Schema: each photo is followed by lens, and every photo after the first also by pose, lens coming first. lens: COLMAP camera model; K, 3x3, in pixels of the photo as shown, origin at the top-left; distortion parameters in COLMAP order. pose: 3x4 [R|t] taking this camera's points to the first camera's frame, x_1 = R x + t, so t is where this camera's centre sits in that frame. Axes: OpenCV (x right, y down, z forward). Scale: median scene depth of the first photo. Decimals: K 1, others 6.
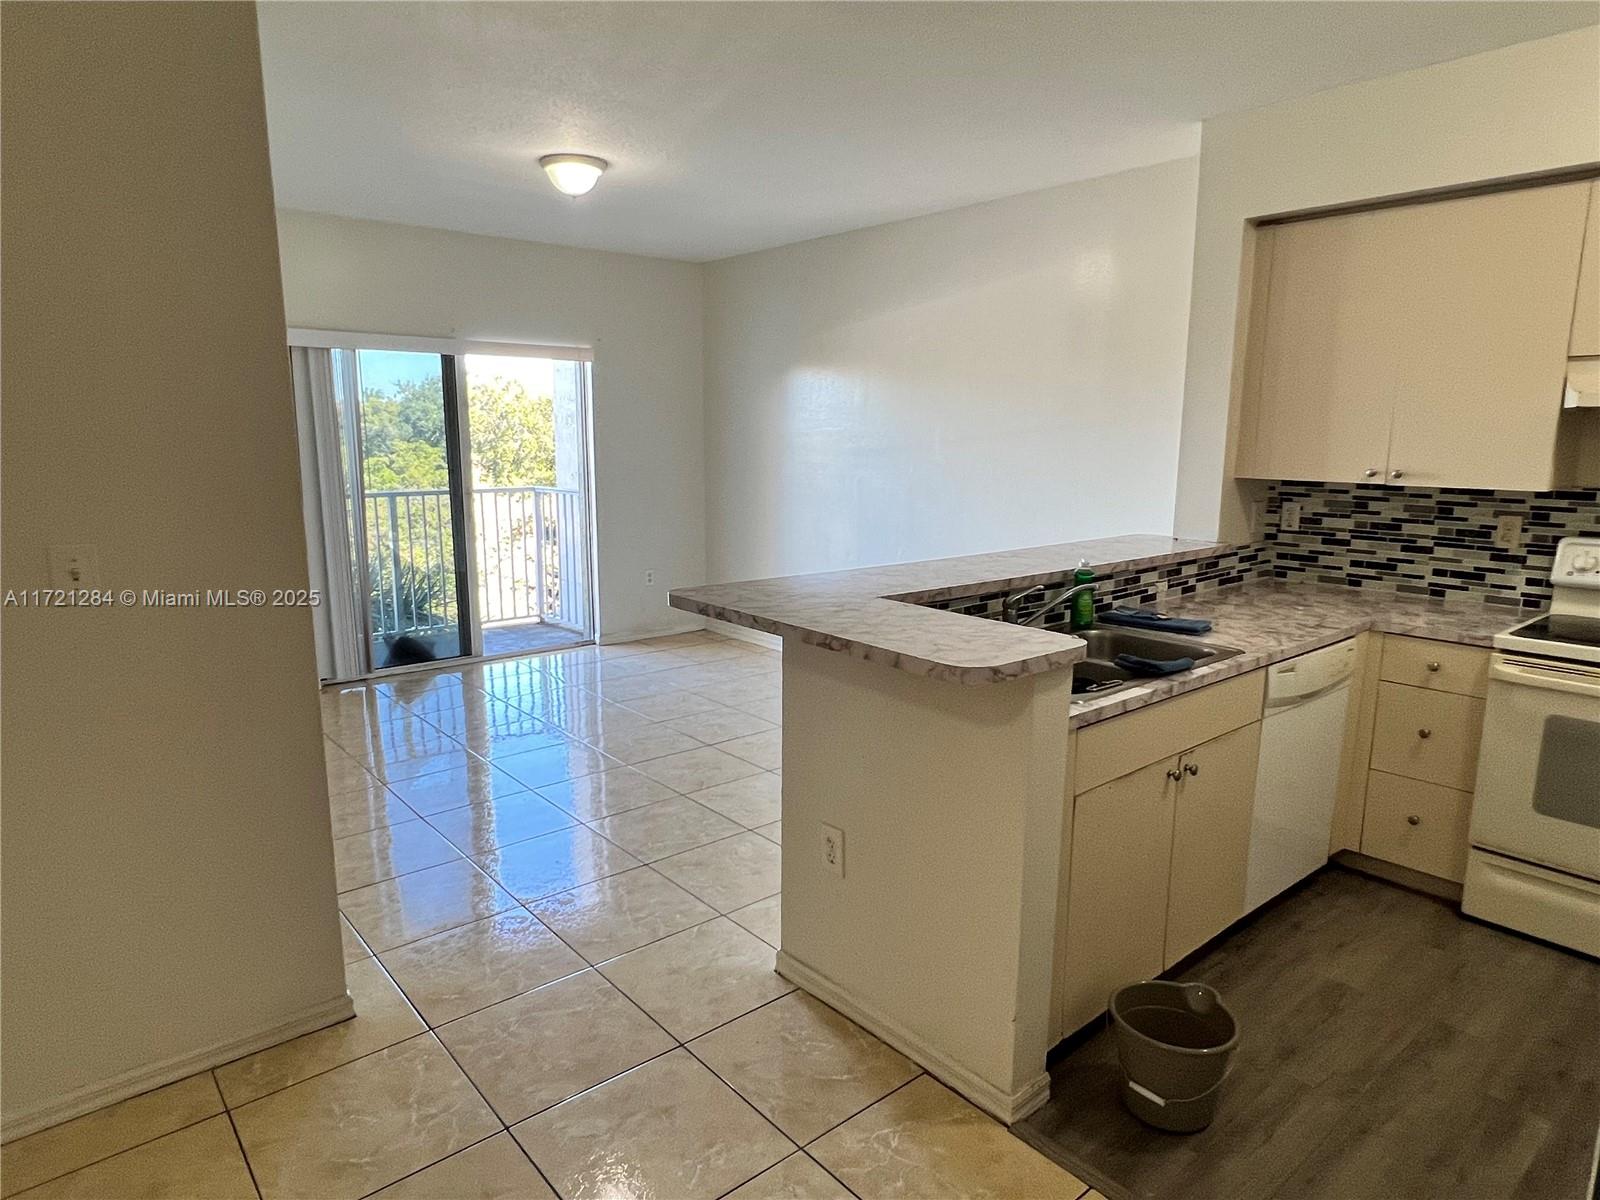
lens RADIAL K [[968.0, 0, 800.0], [0, 968.0, 600.0], [0, 0, 1]] dist [-0.000518, -0.003916]
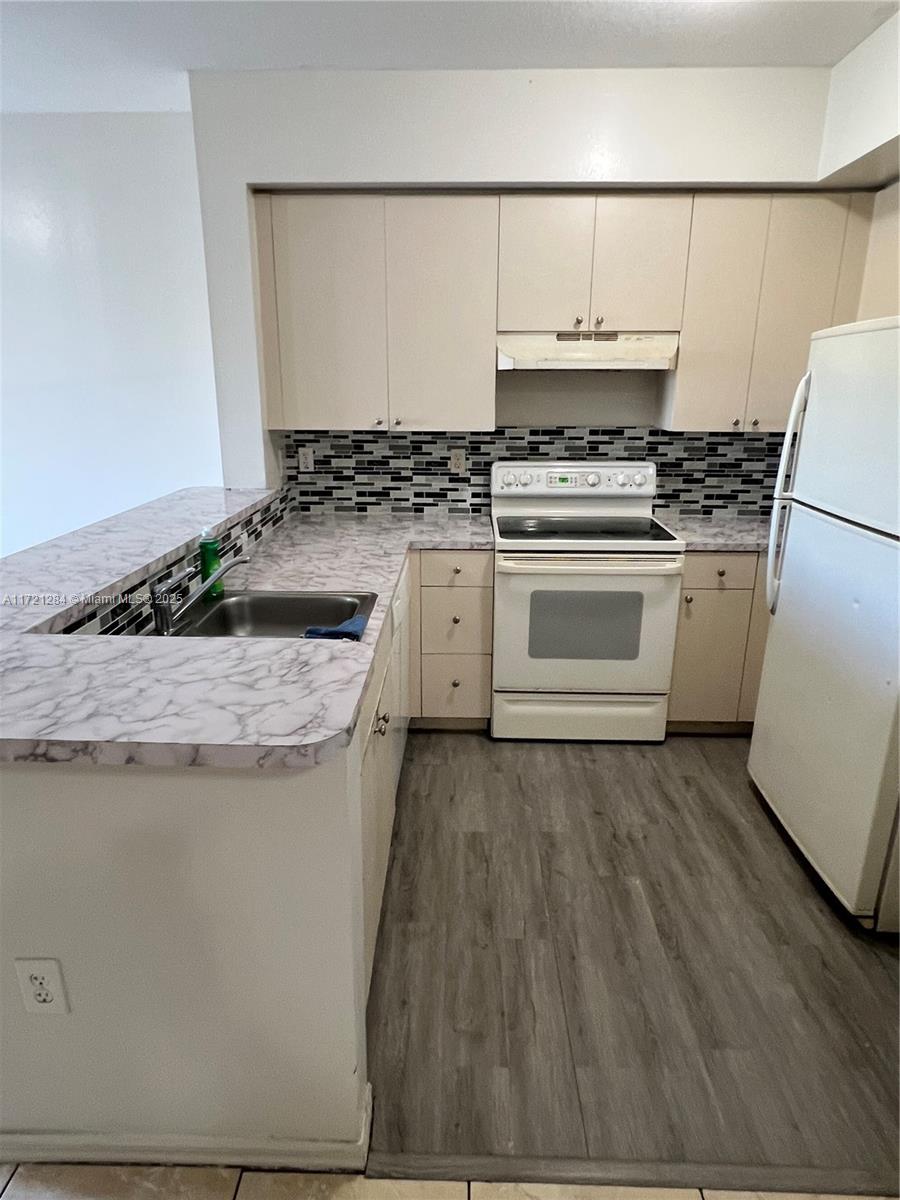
lens RADIAL K [[726.0, 0, 450.0], [0, 726.0, 600.0], [0, 0, 1]] dist [-0.000518, -0.003916]
pose [[0.666501, -0.215385, 0.713713, -0.062983], [0.129837, 0.976261, 0.173369, -0.057396], [-0.734111, -0.022884, 0.678644, 0.294570]]
